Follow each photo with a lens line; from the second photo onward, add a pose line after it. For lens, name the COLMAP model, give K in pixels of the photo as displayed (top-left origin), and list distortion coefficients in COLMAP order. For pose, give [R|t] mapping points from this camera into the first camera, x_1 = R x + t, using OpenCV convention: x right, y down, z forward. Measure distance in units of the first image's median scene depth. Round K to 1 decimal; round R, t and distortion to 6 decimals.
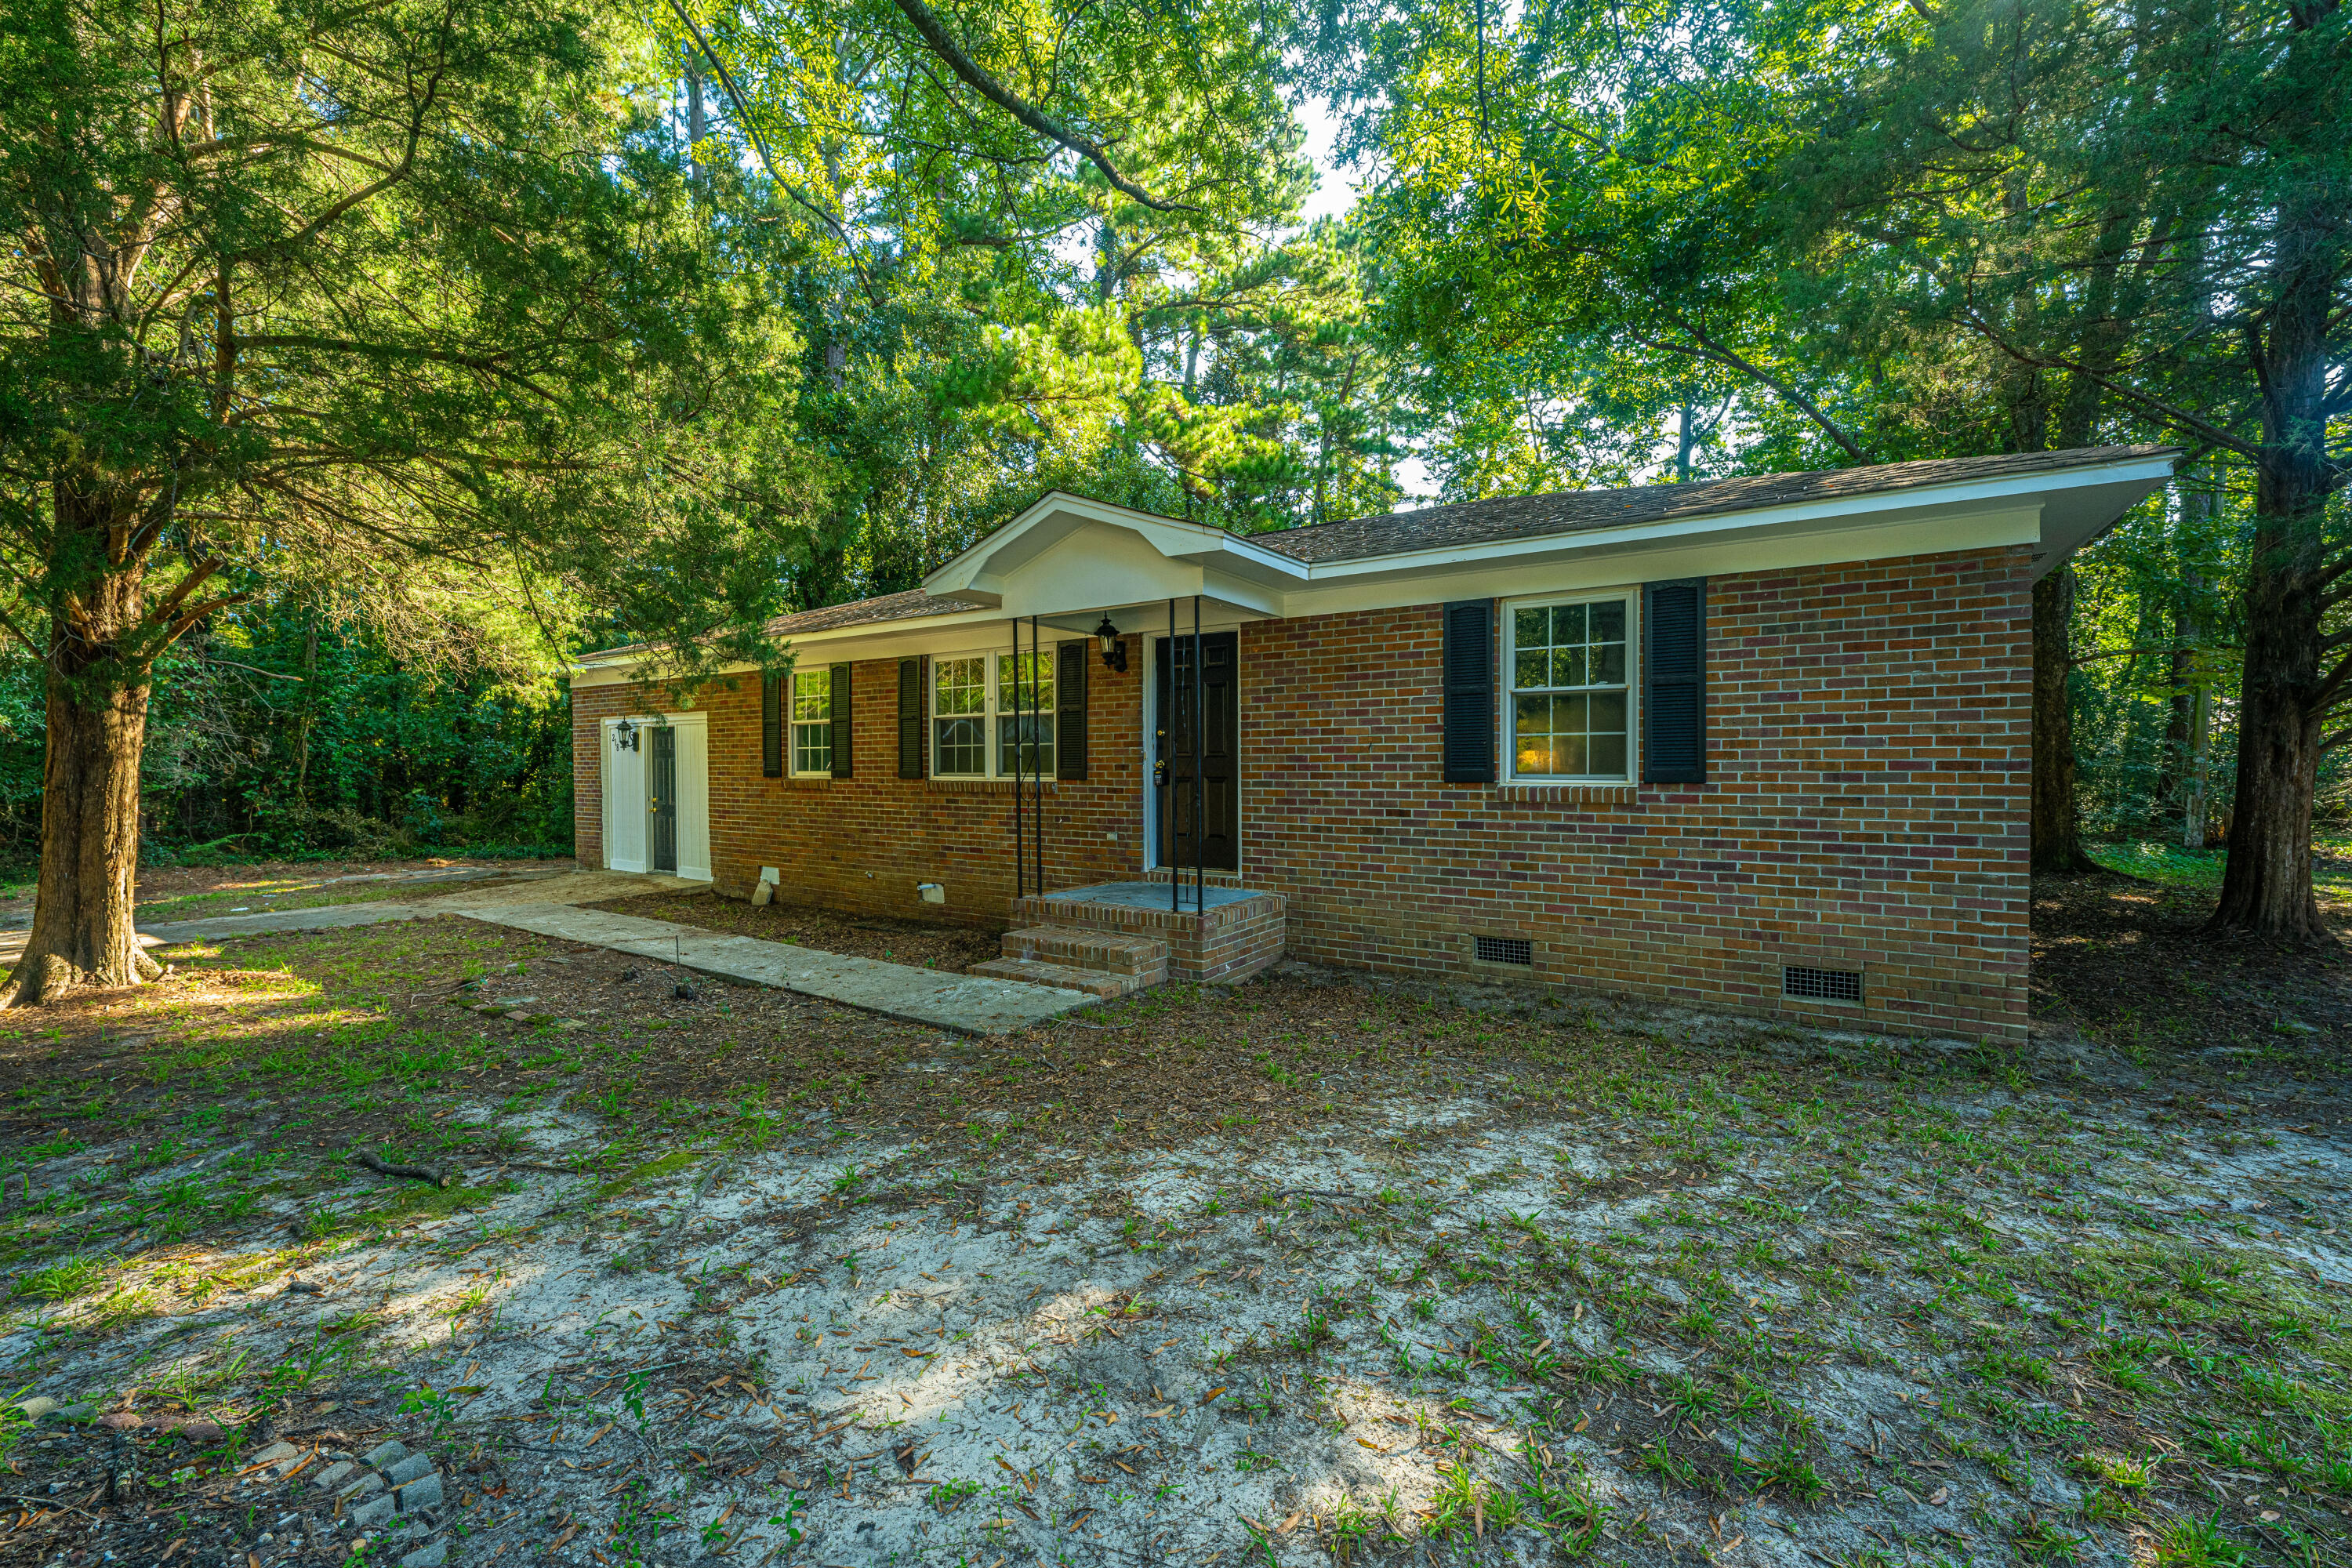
lens RADIAL K [[952.3, 0, 1259.6], [0, 952.3, 789.6], [0, 0, 1]] dist [-0.000834, 0.000224]
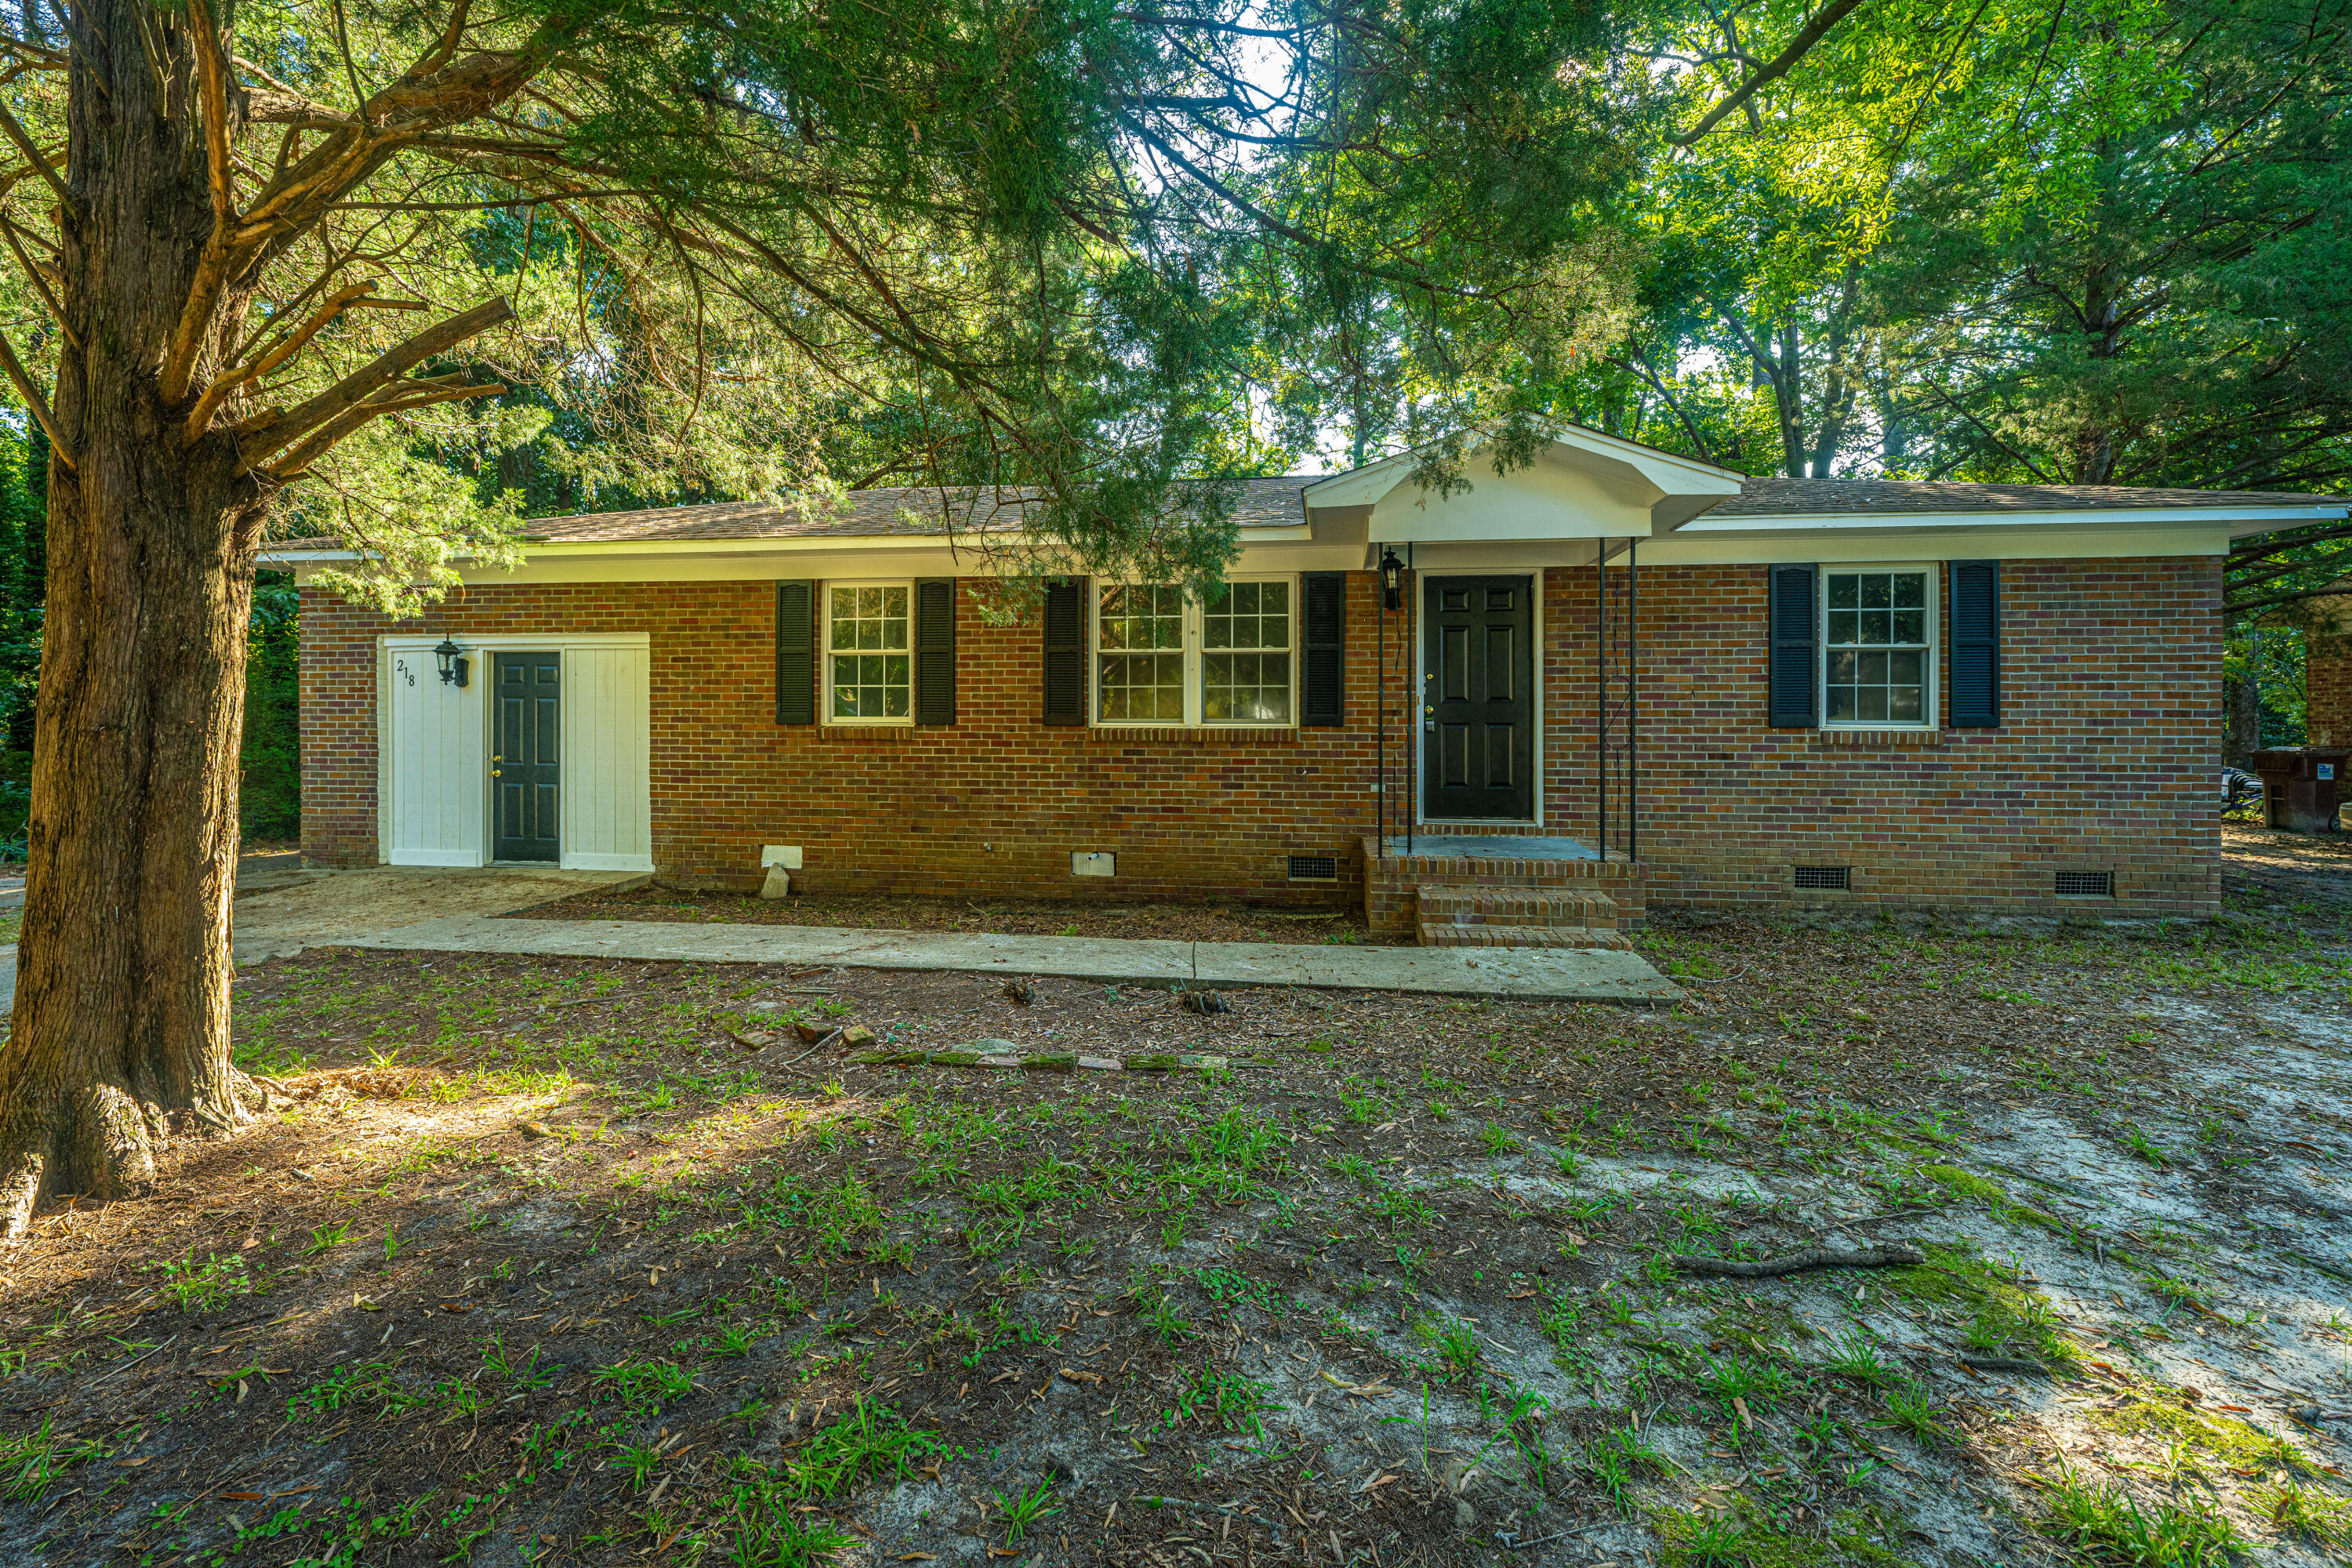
lens RADIAL K [[952.3, 0, 1177.7], [0, 952.3, 731.7], [0, 0, 1]] dist [-0.000834, 0.000224]
pose [[0.900058, 0.001396, 0.435768, -0.970593], [0.006307, 0.999848, -0.016229, 0.011651], [-0.435724, 0.017355, 0.899913, 0.339786]]
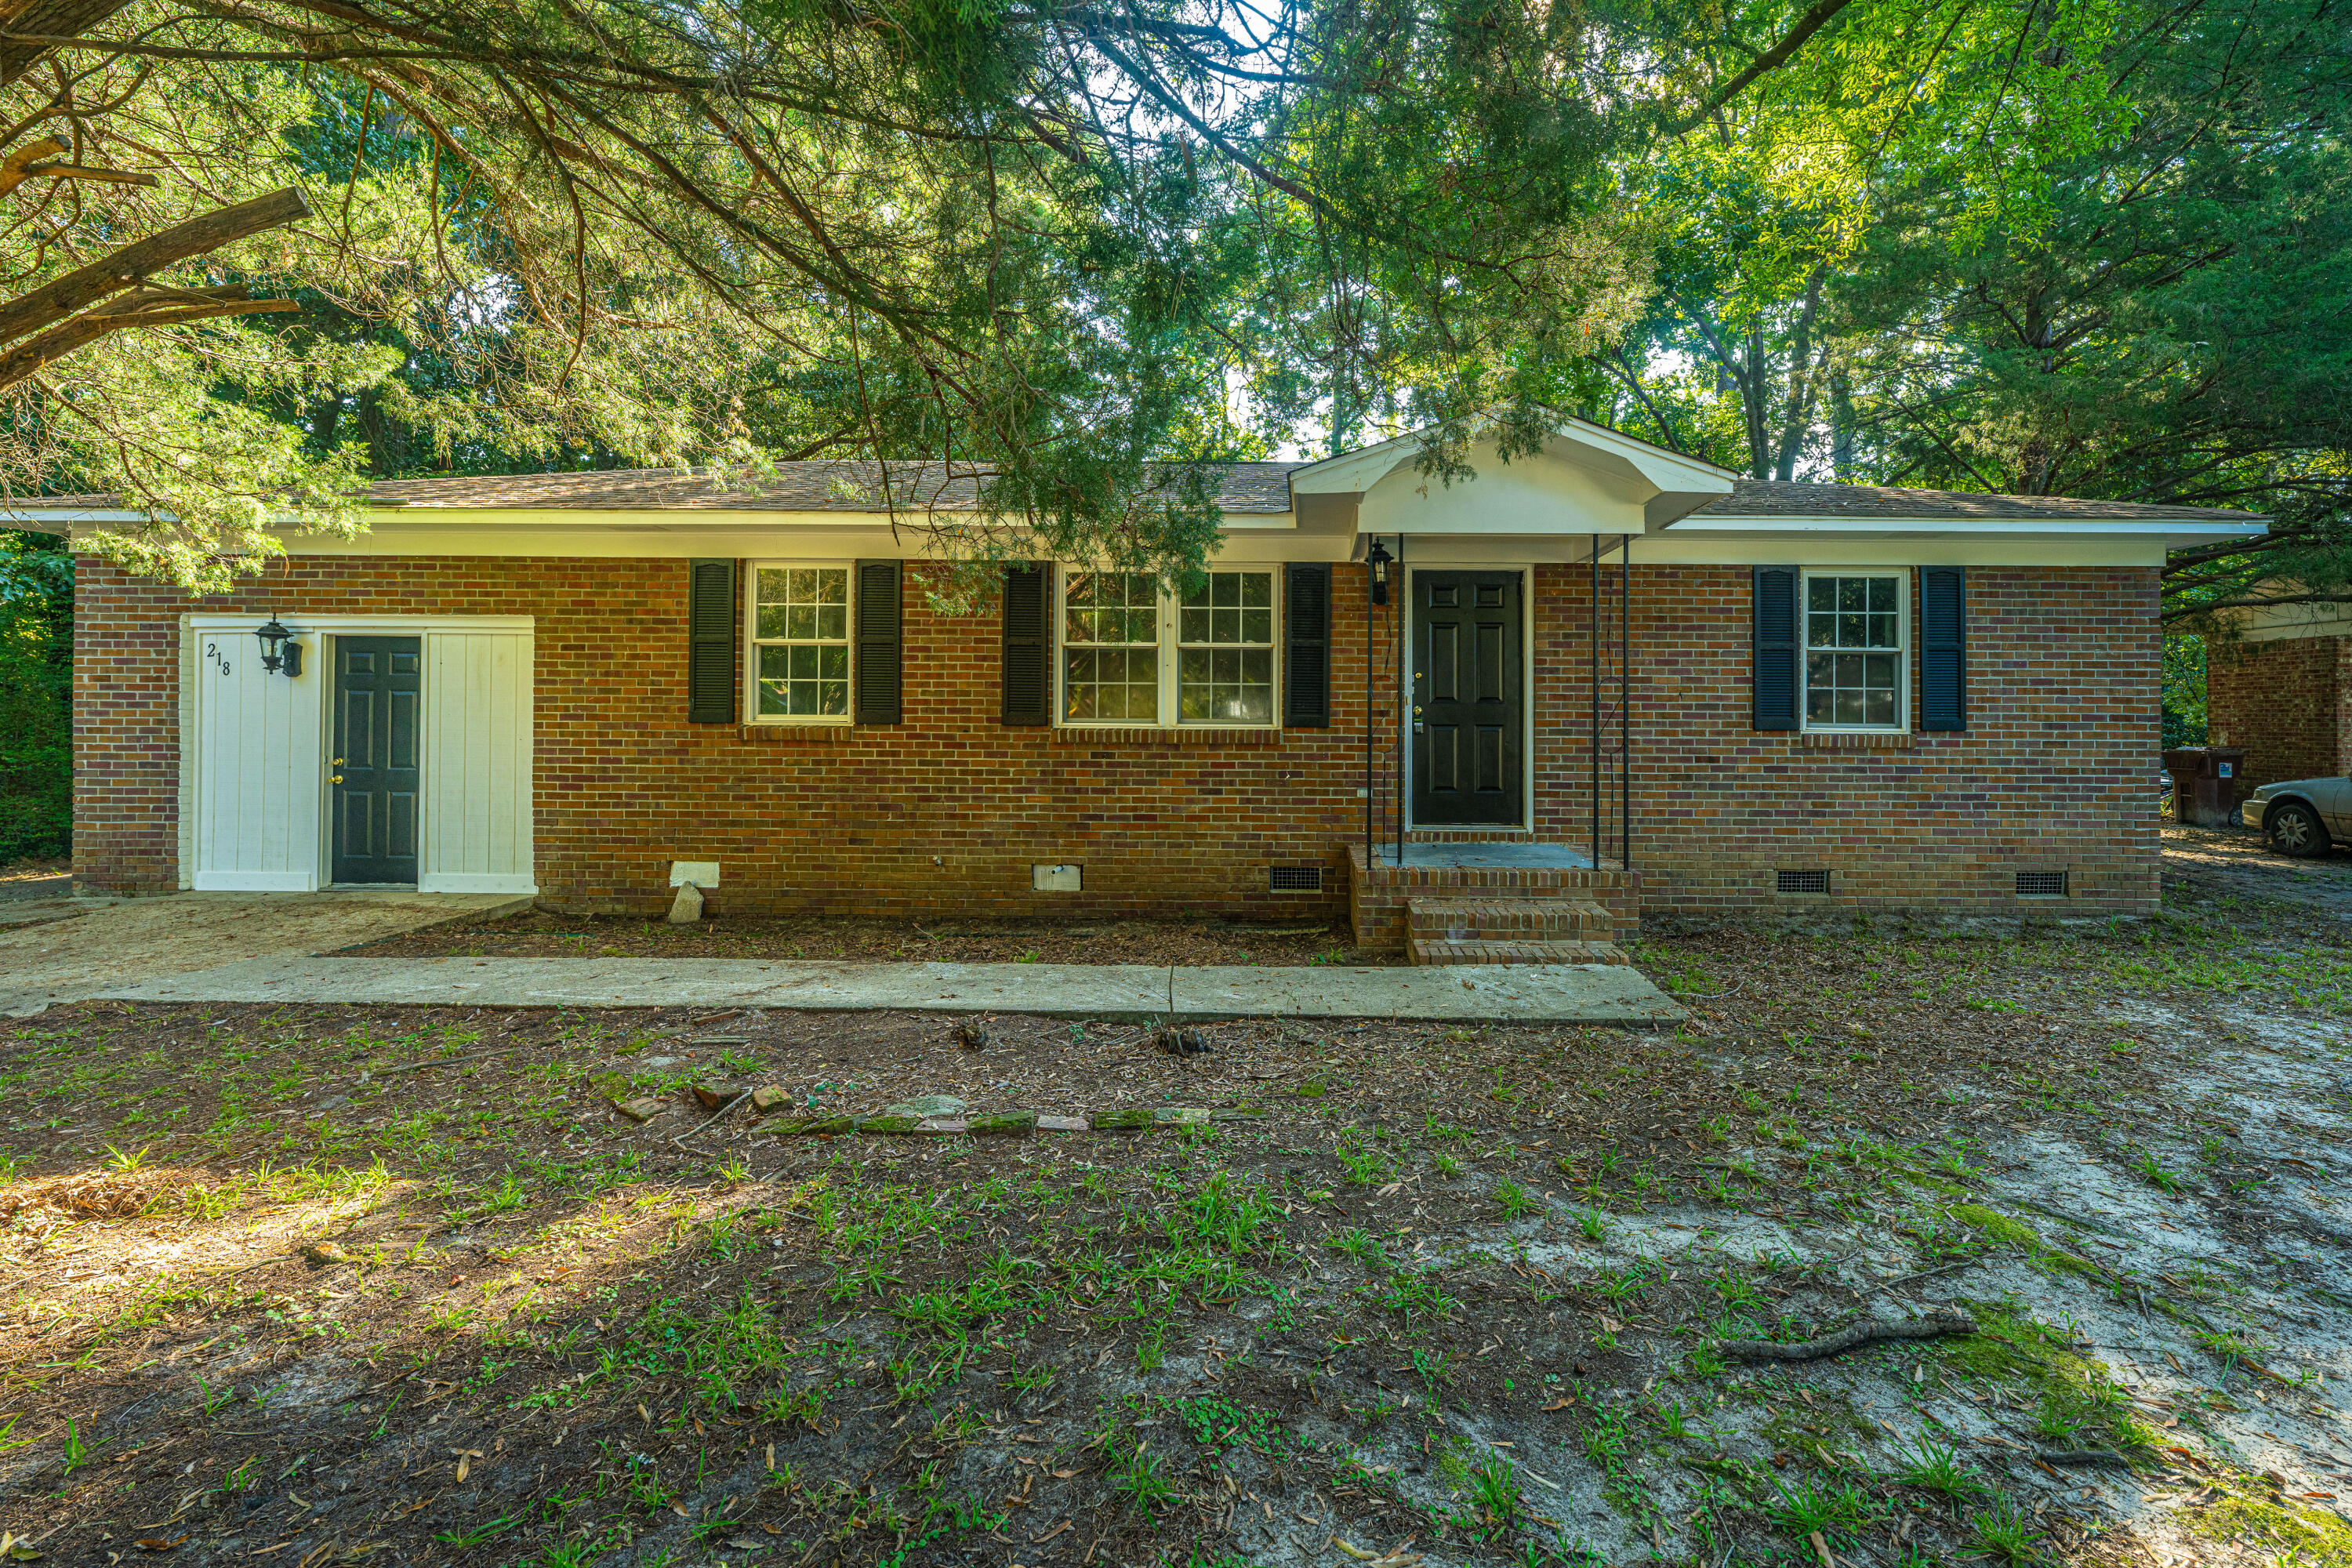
lens RADIAL K [[978.7, 0, 1262.8], [0, 978.7, 715.4], [0, 0, 1]] dist [-0.001033, 0.000186]
pose [[0.843039, 0.009906, 0.537762, -0.948571], [0.004902, 0.999647, -0.026099, 0.002003], [-0.537830, 0.024639, 0.842693, 0.394653]]
